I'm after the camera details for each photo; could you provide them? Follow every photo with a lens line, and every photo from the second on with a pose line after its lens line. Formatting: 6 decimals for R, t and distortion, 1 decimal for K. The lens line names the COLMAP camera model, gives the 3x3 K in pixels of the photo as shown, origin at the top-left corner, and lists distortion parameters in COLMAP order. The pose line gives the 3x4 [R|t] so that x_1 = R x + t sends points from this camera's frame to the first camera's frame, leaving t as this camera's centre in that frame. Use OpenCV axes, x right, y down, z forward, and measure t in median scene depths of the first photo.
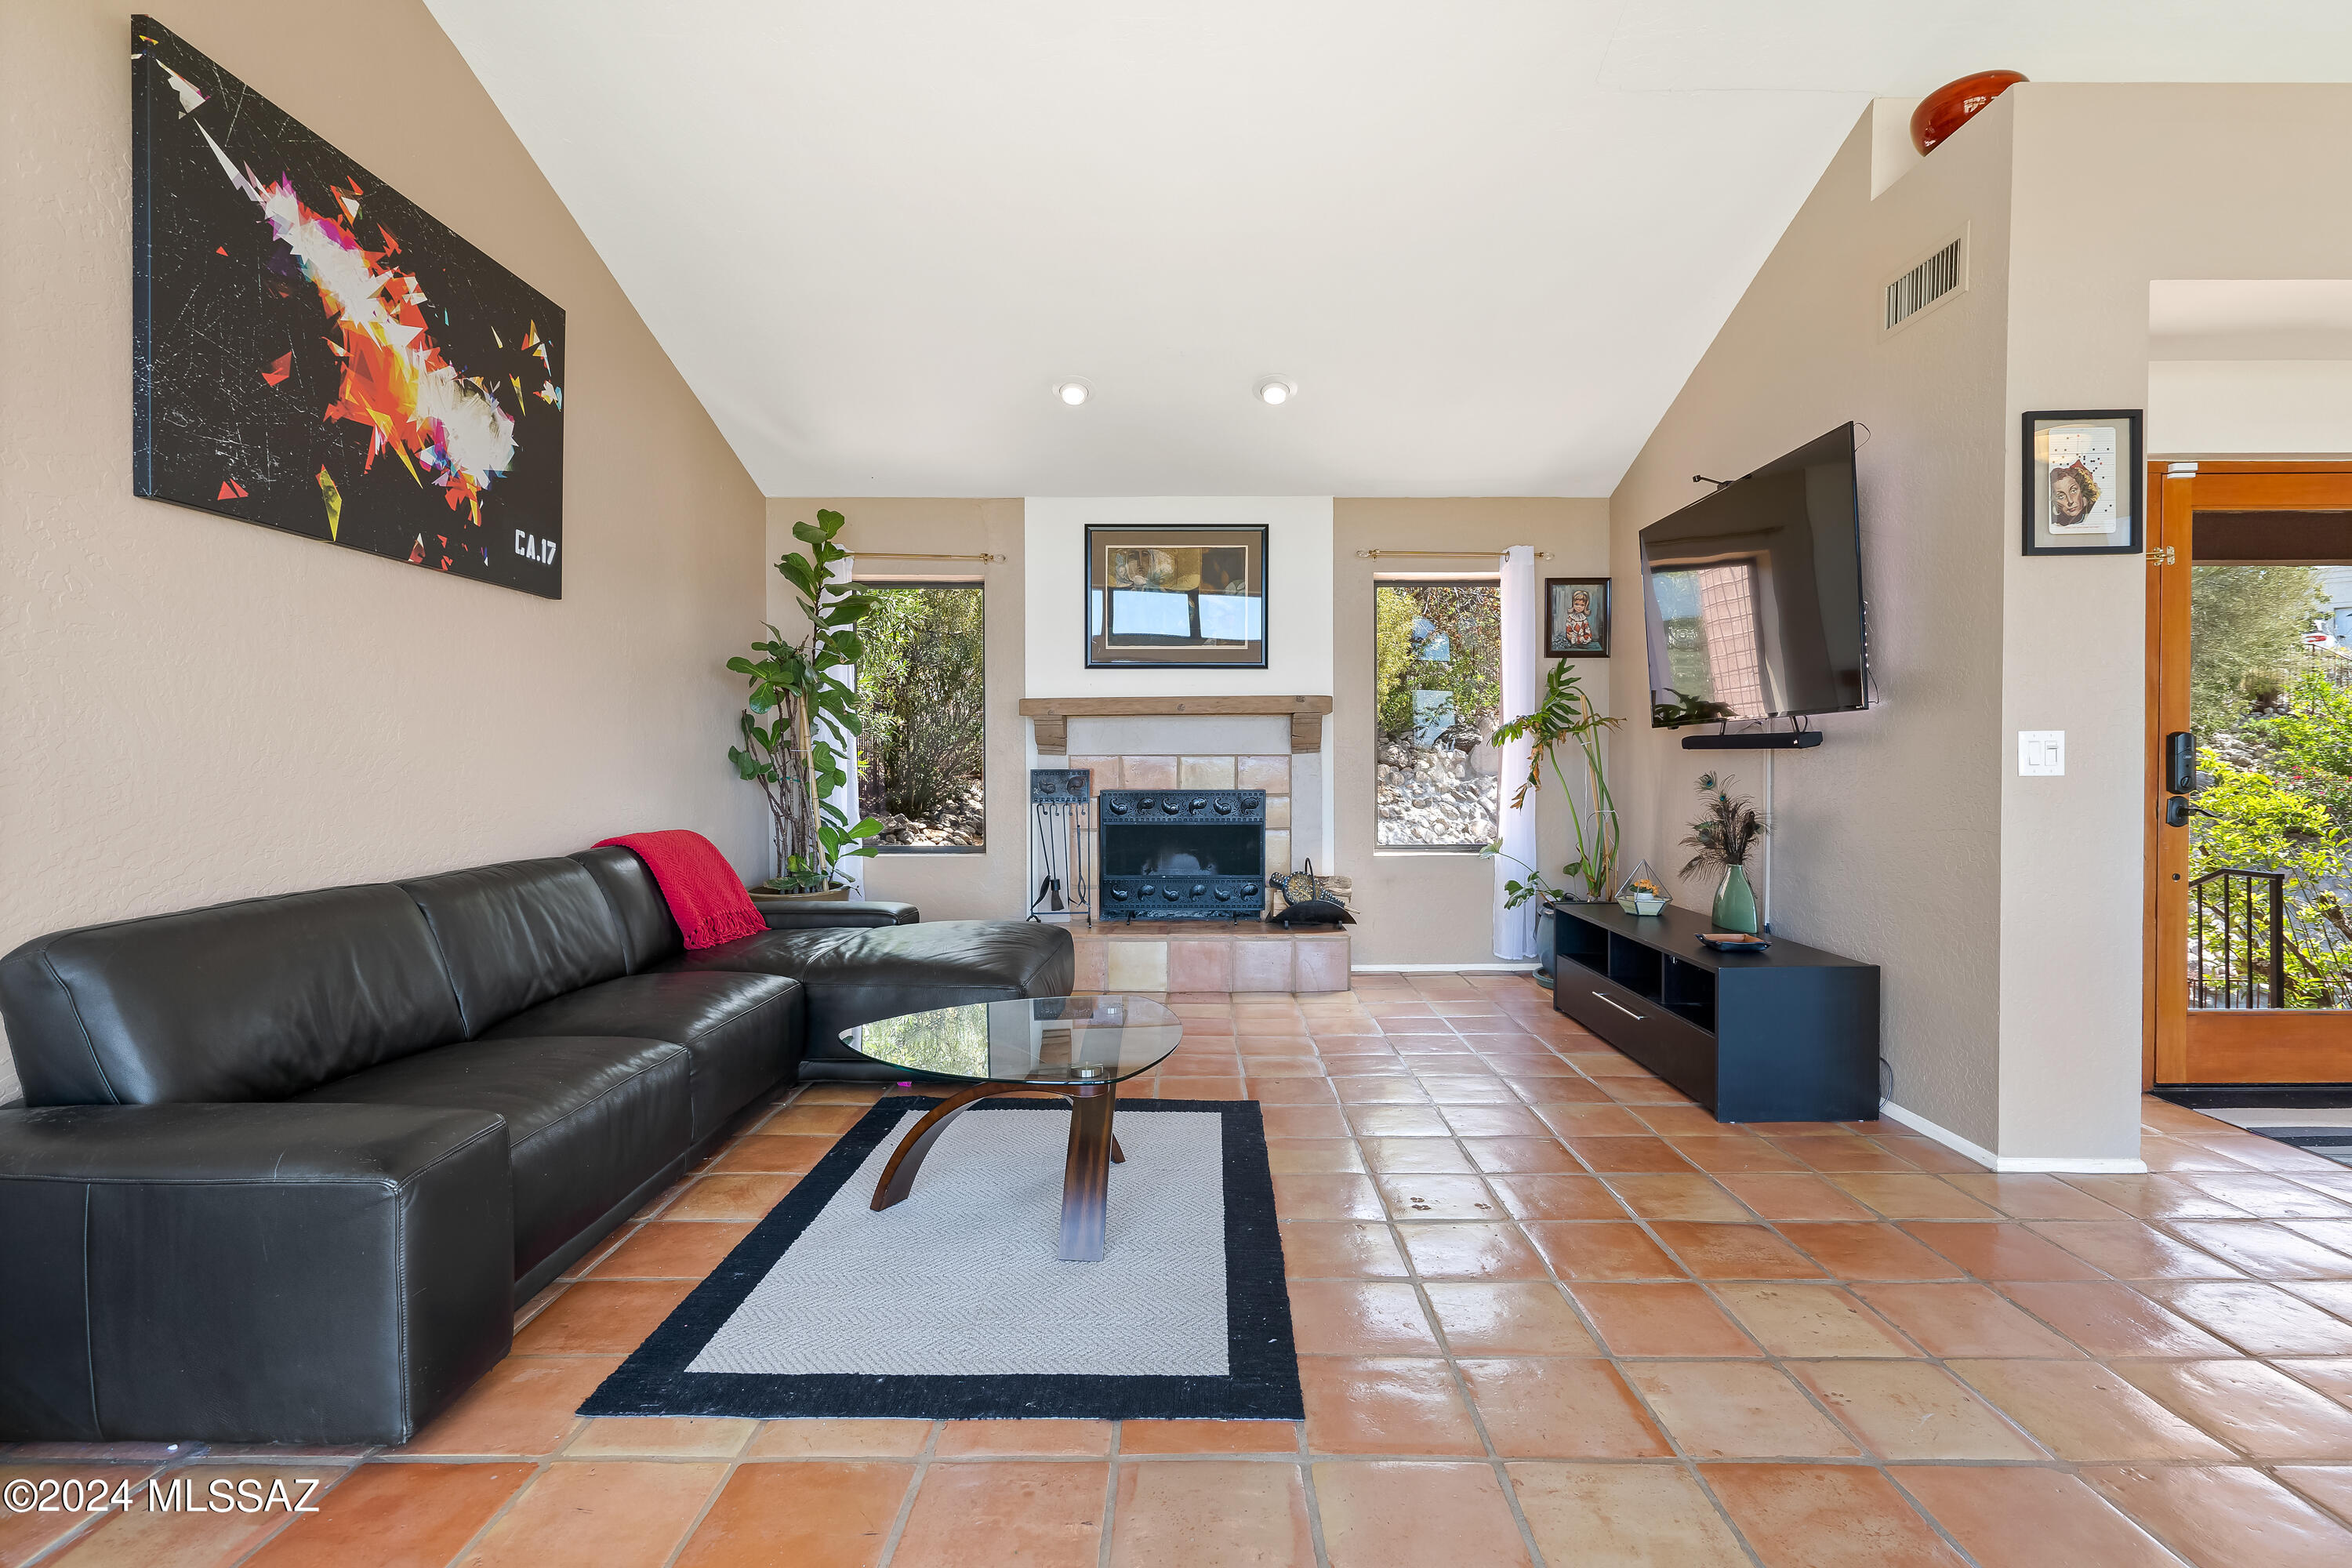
lens RADIAL K [[1092.8, 0, 1170.5], [0, 1092.8, 786.8], [0, 0, 1]] dist [0.001313, -0.000157]
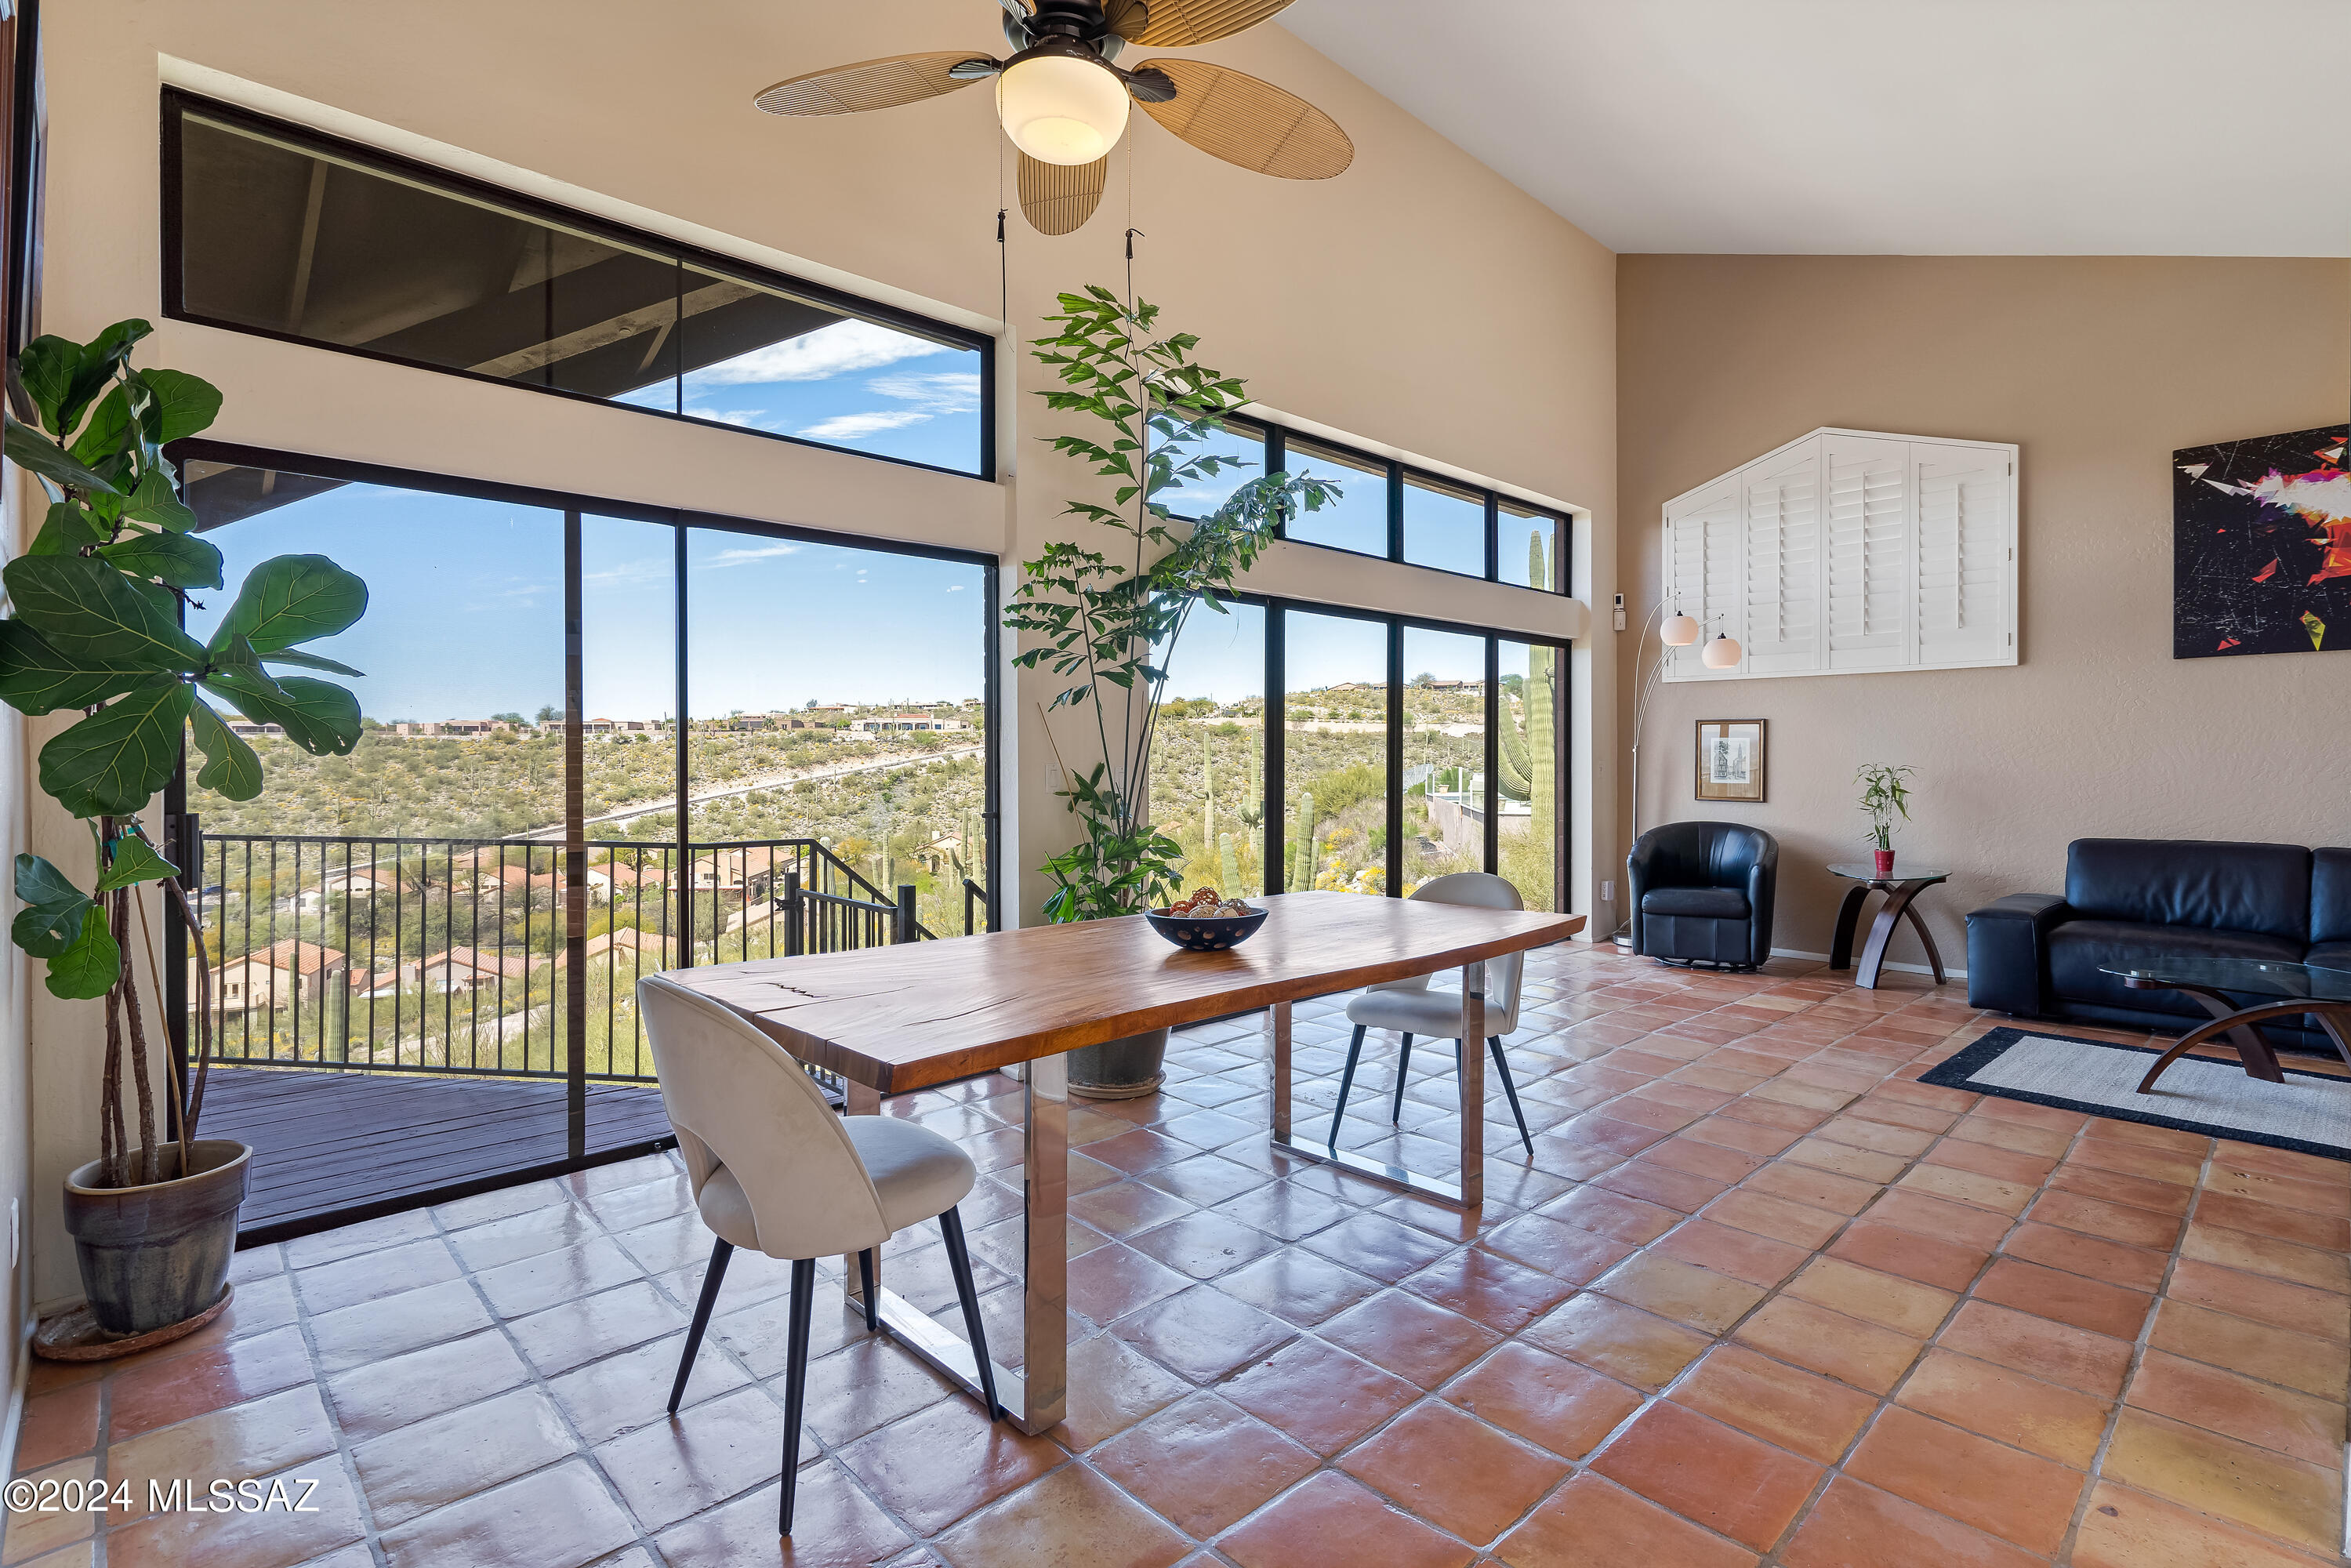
lens RADIAL K [[1092.3, 0, 1196.2], [0, 1092.3, 768.2], [0, 0, 1]] dist [0.001313, -0.000157]
pose [[-0.711876, 0.010289, -0.702230, 1.472074], [-0.012038, 0.999567, 0.026849, -0.052127], [0.702202, 0.027567, -0.711444, 0.832505]]
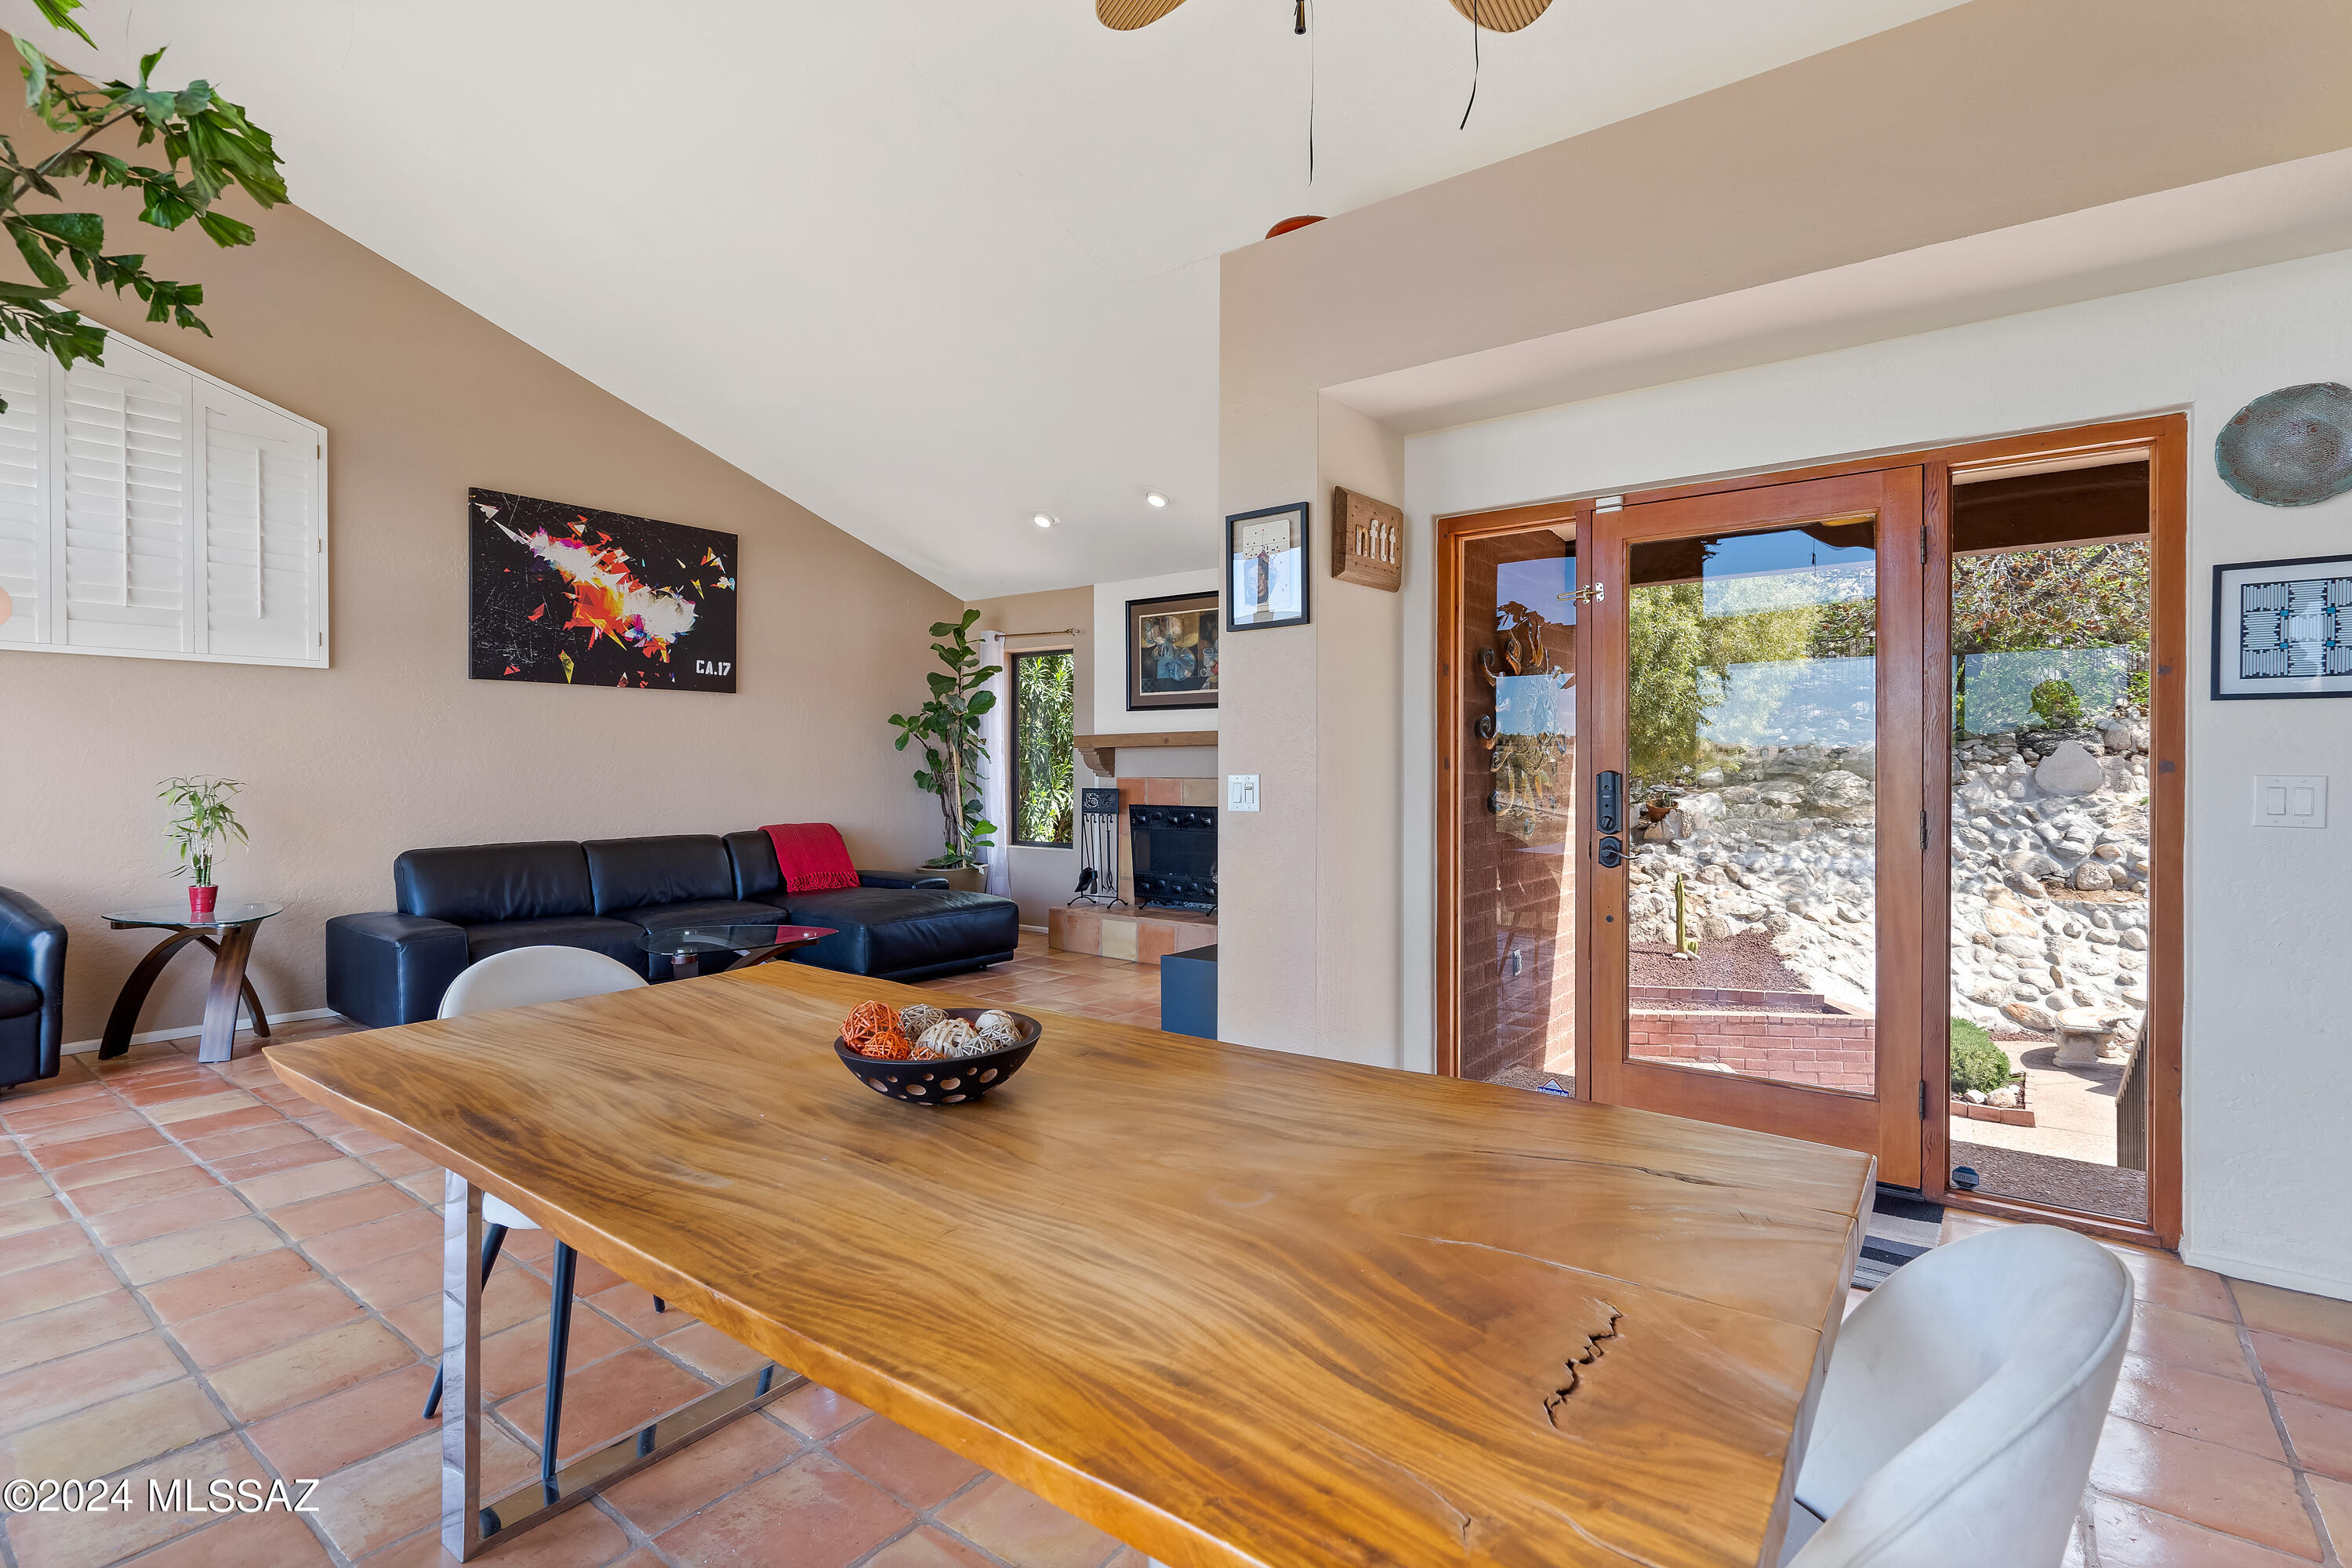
lens RADIAL K [[1092.8, 0, 1169.4], [0, 1092.8, 780.3], [0, 0, 1]] dist [0.001313, -0.000157]
pose [[0.799220, 0.009206, -0.600969, 1.268565], [-0.015953, 0.999855, -0.005900, -0.031341], [0.600827, 0.014303, 0.799251, -0.019257]]
